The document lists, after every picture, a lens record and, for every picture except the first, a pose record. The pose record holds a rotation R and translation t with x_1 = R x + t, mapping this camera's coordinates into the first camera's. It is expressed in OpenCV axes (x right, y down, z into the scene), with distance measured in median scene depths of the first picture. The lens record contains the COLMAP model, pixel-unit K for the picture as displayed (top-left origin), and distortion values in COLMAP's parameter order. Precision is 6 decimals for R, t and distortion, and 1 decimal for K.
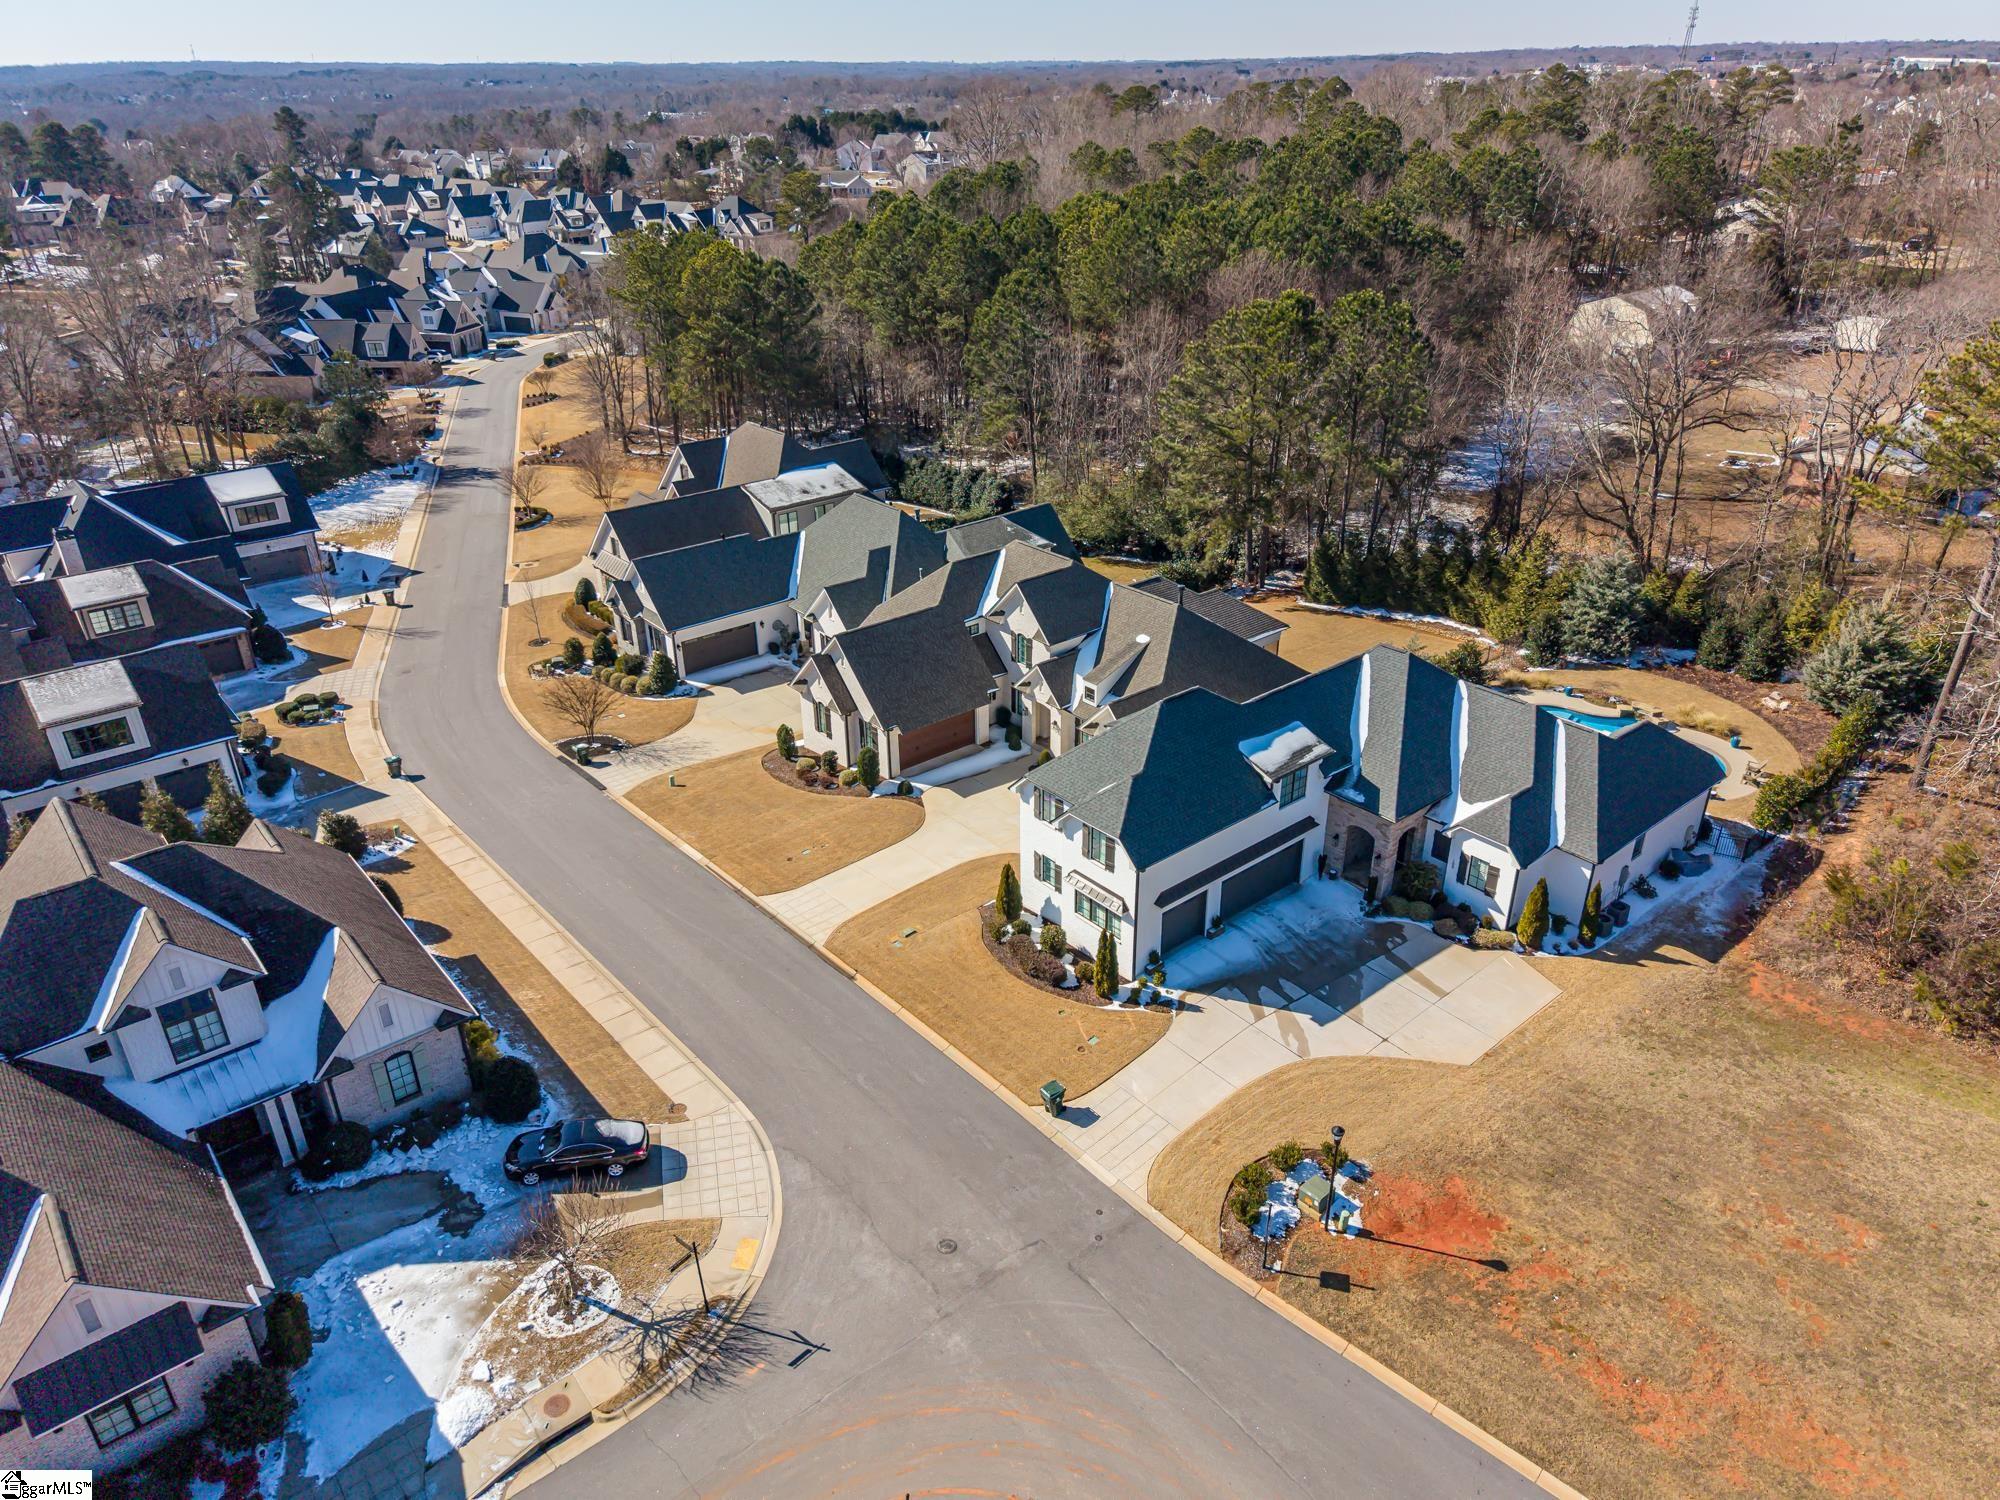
lens RADIAL K [[1334.2, 0, 994.7], [0, 1334.2, 735.1], [0, 0, 1]] dist [0.029177, -0.013584]
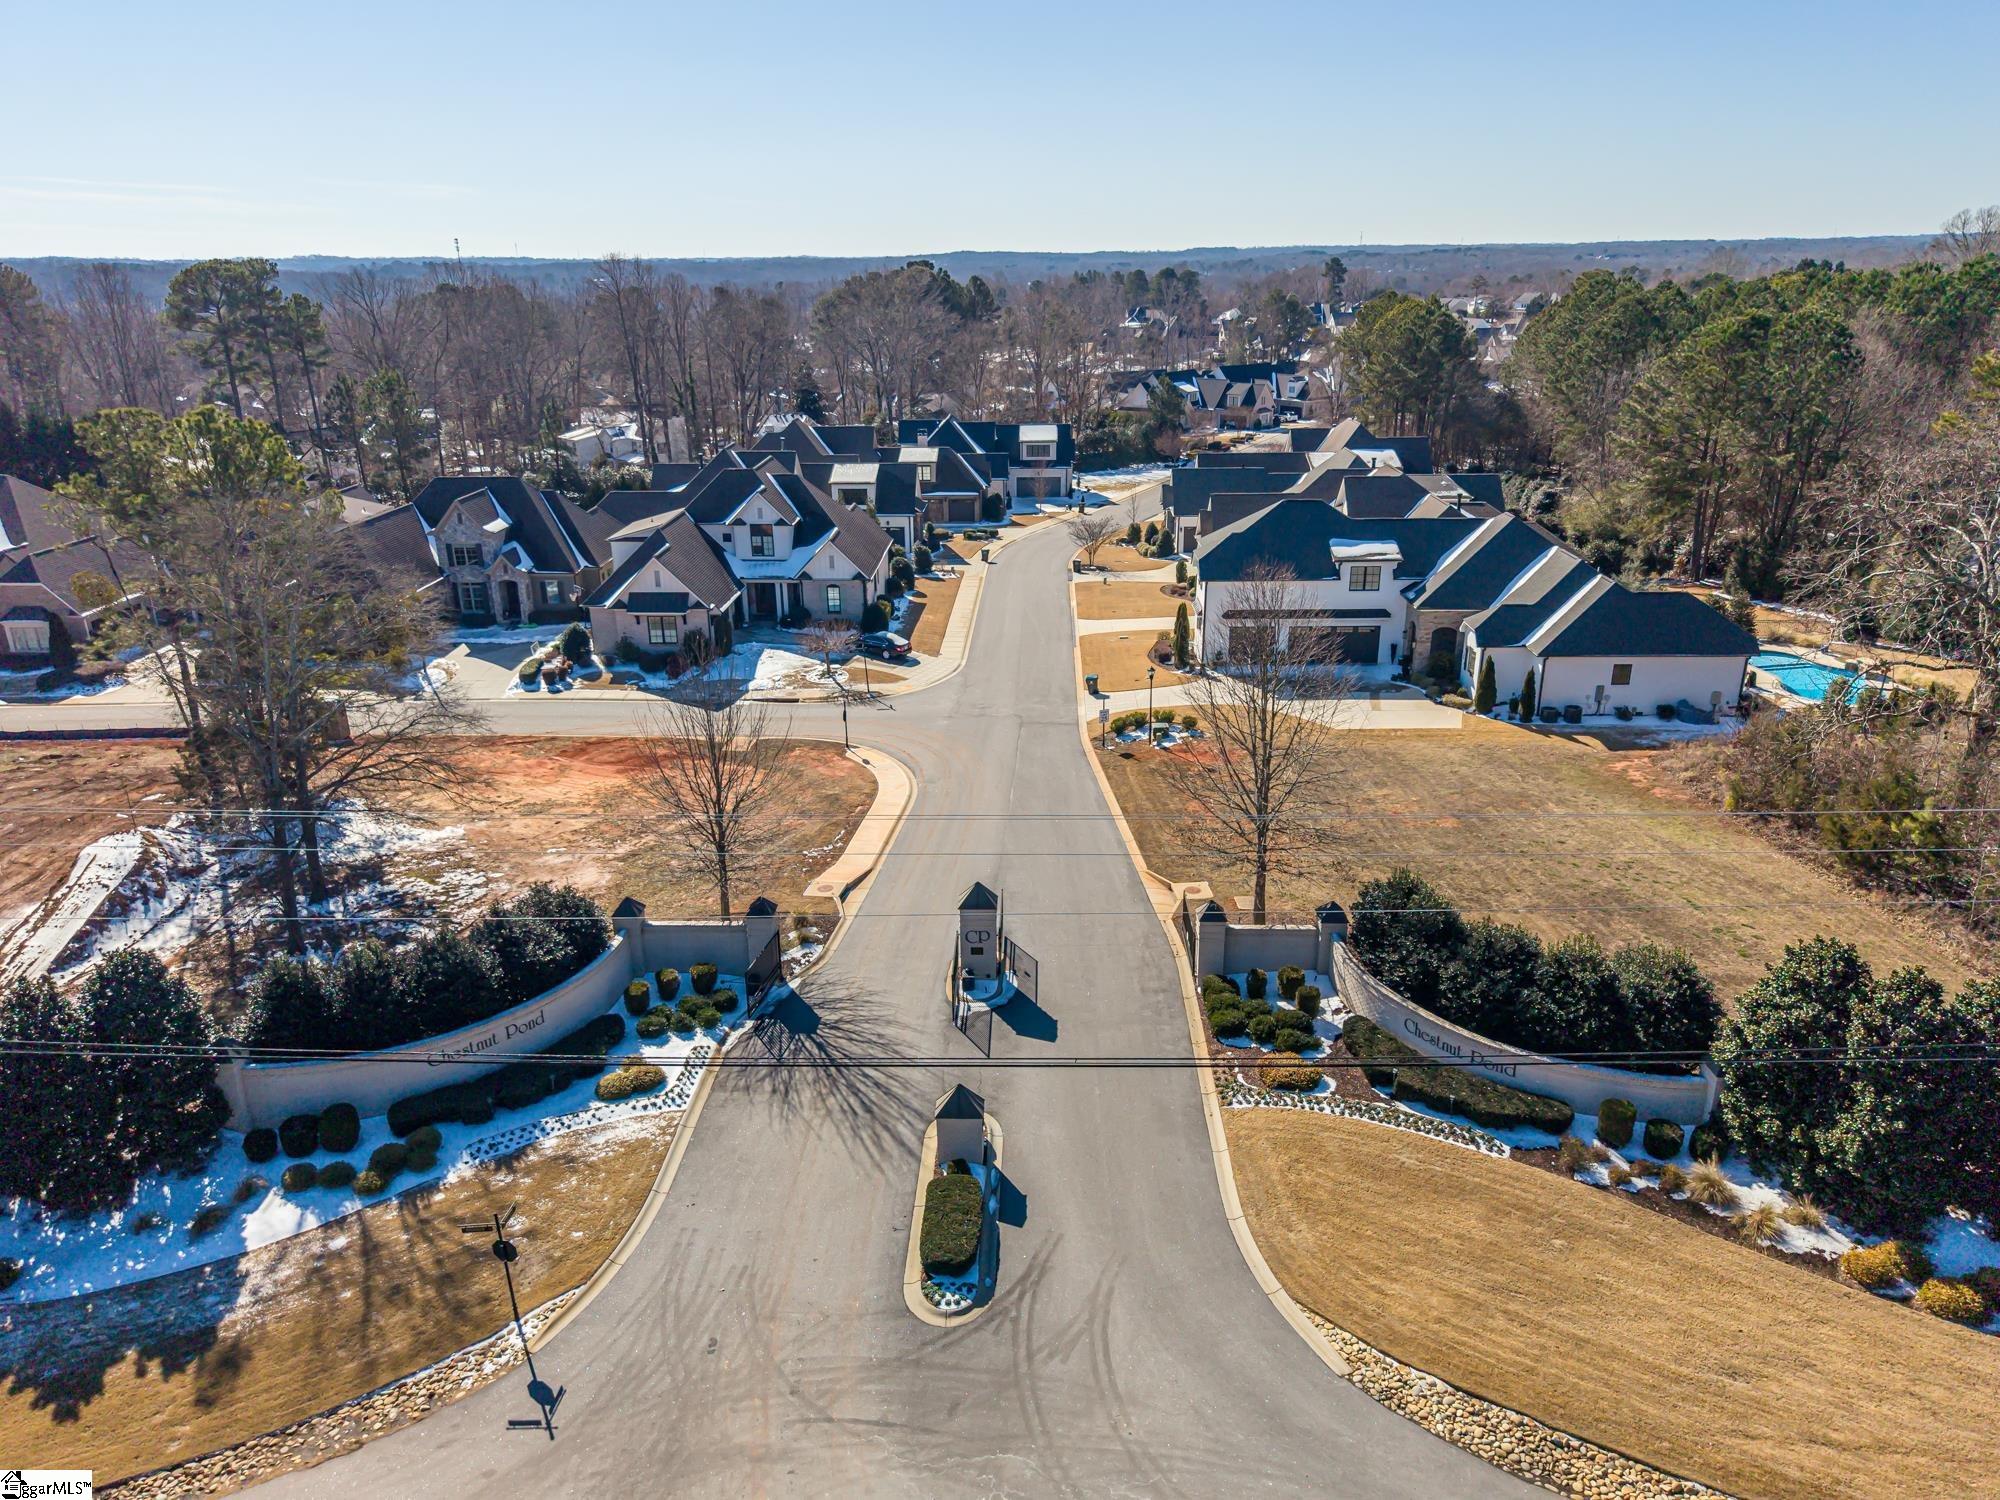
lens RADIAL K [[1334.2, 0, 1006.8], [0, 1334.2, 755.2], [0, 0, 1]] dist [0.029177, -0.013584]
pose [[0.747864, 0.233586, -0.621399, 1.085861], [-0.292956, 0.956101, 0.006825, 0.402358], [0.595715, 0.176939, 0.783464, -0.384367]]
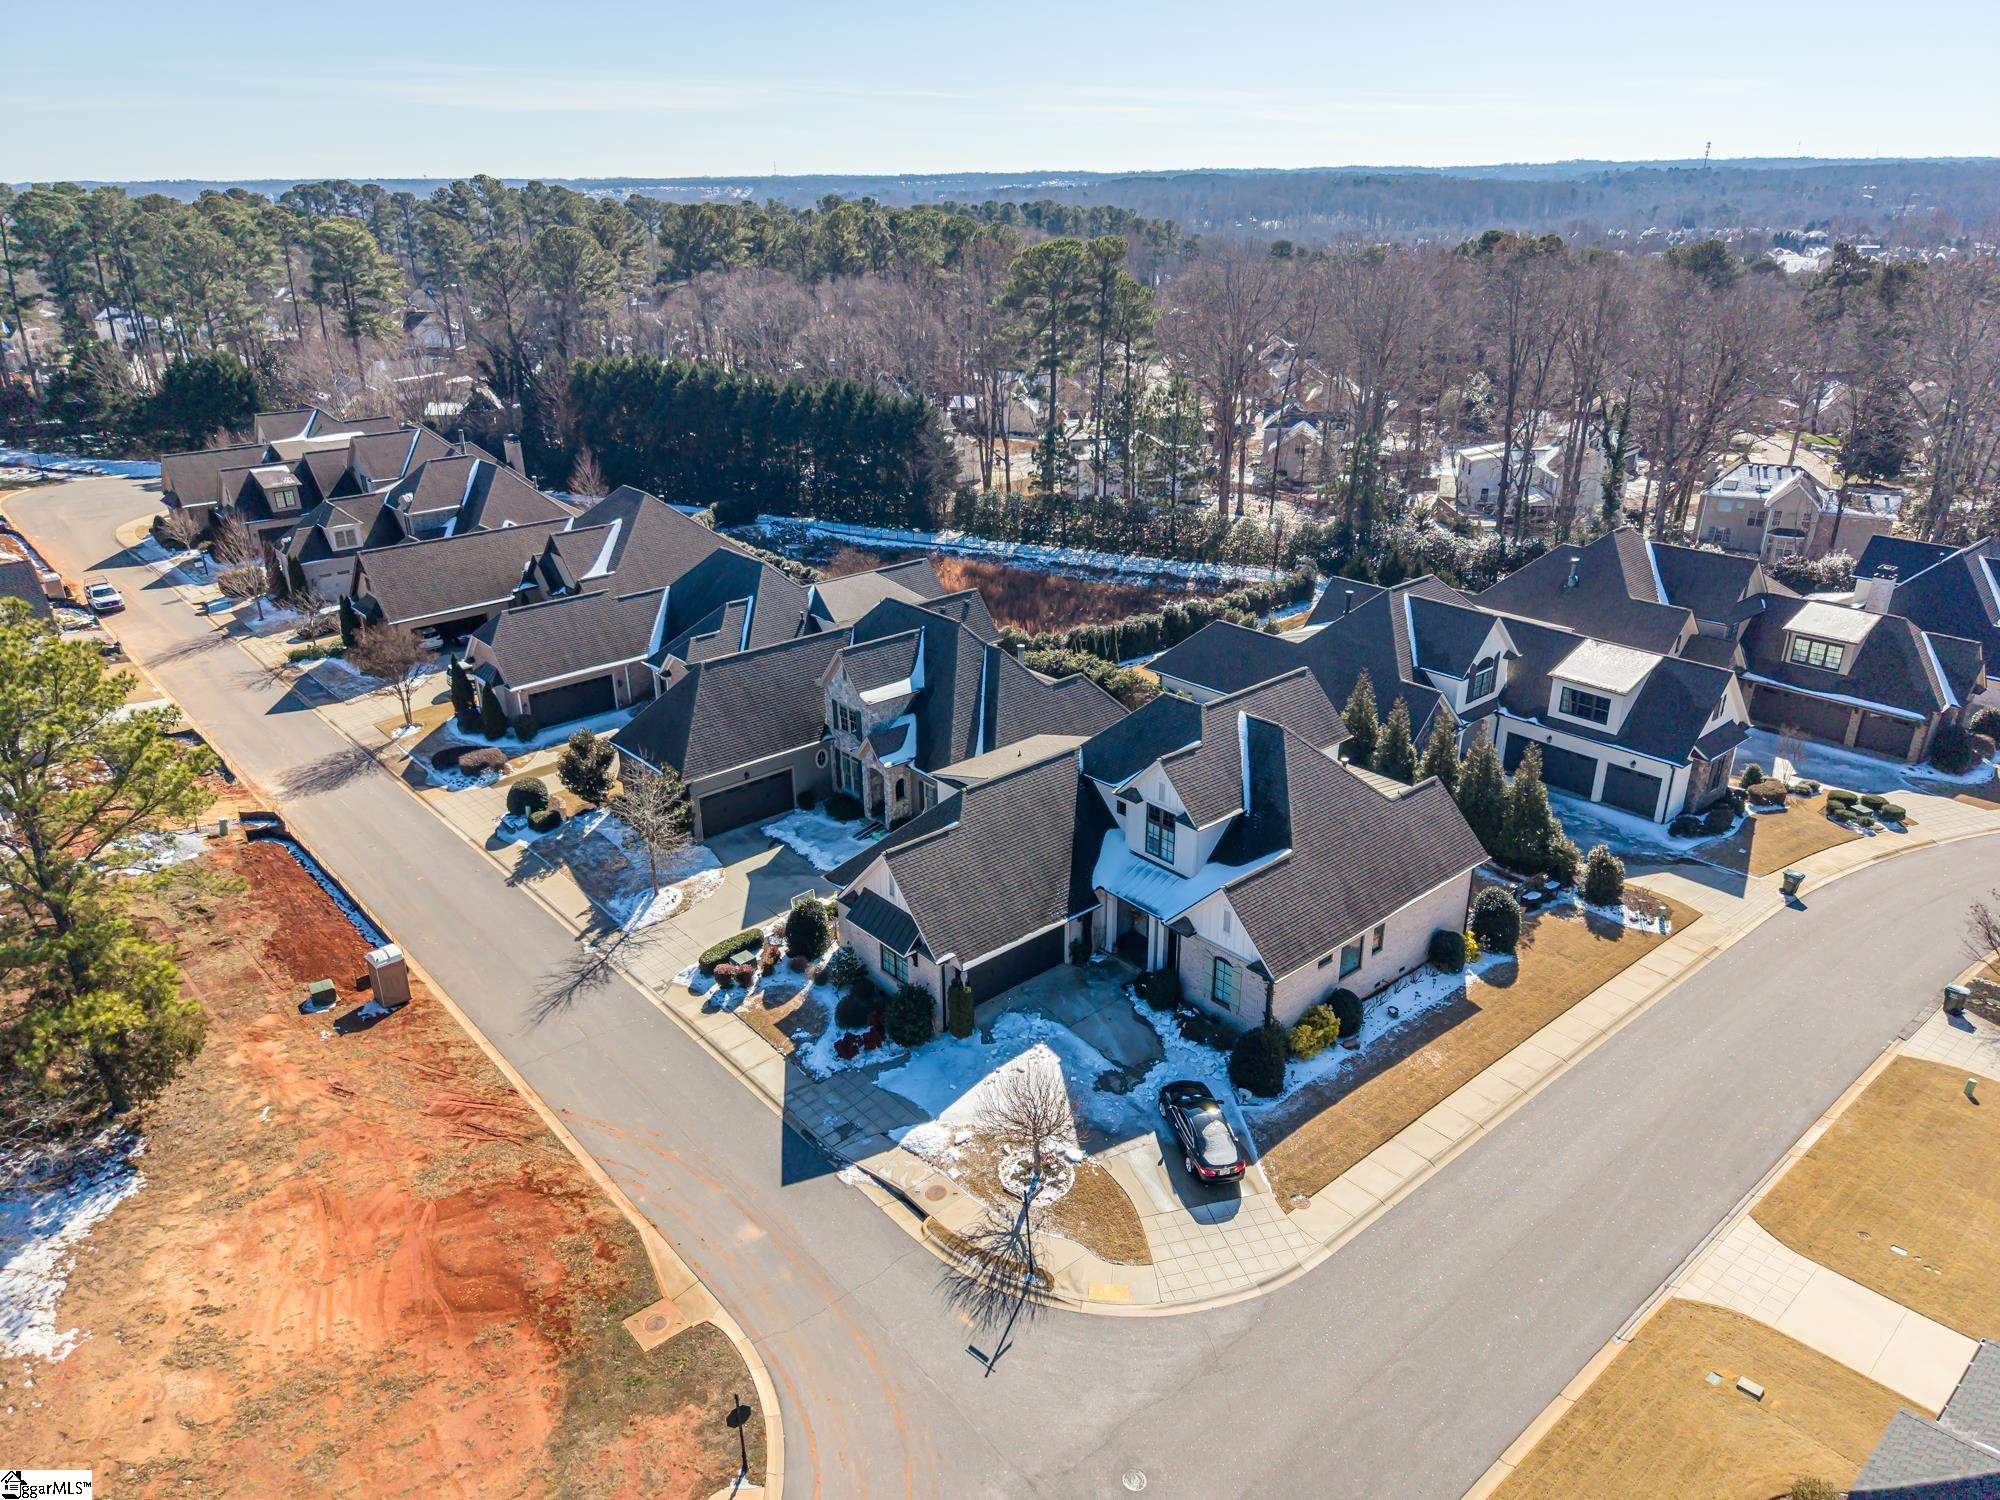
lens RADIAL K [[1334.2, 0, 1002.9], [0, 1334.2, 737.2], [0, 0, 1]] dist [0.029177, -0.013584]
pose [[0.021525, 0.393082, -0.919252, 0.499022], [-0.436276, 0.830994, 0.345126, -0.218624], [0.899555, 0.393618, 0.189380, 0.569029]]
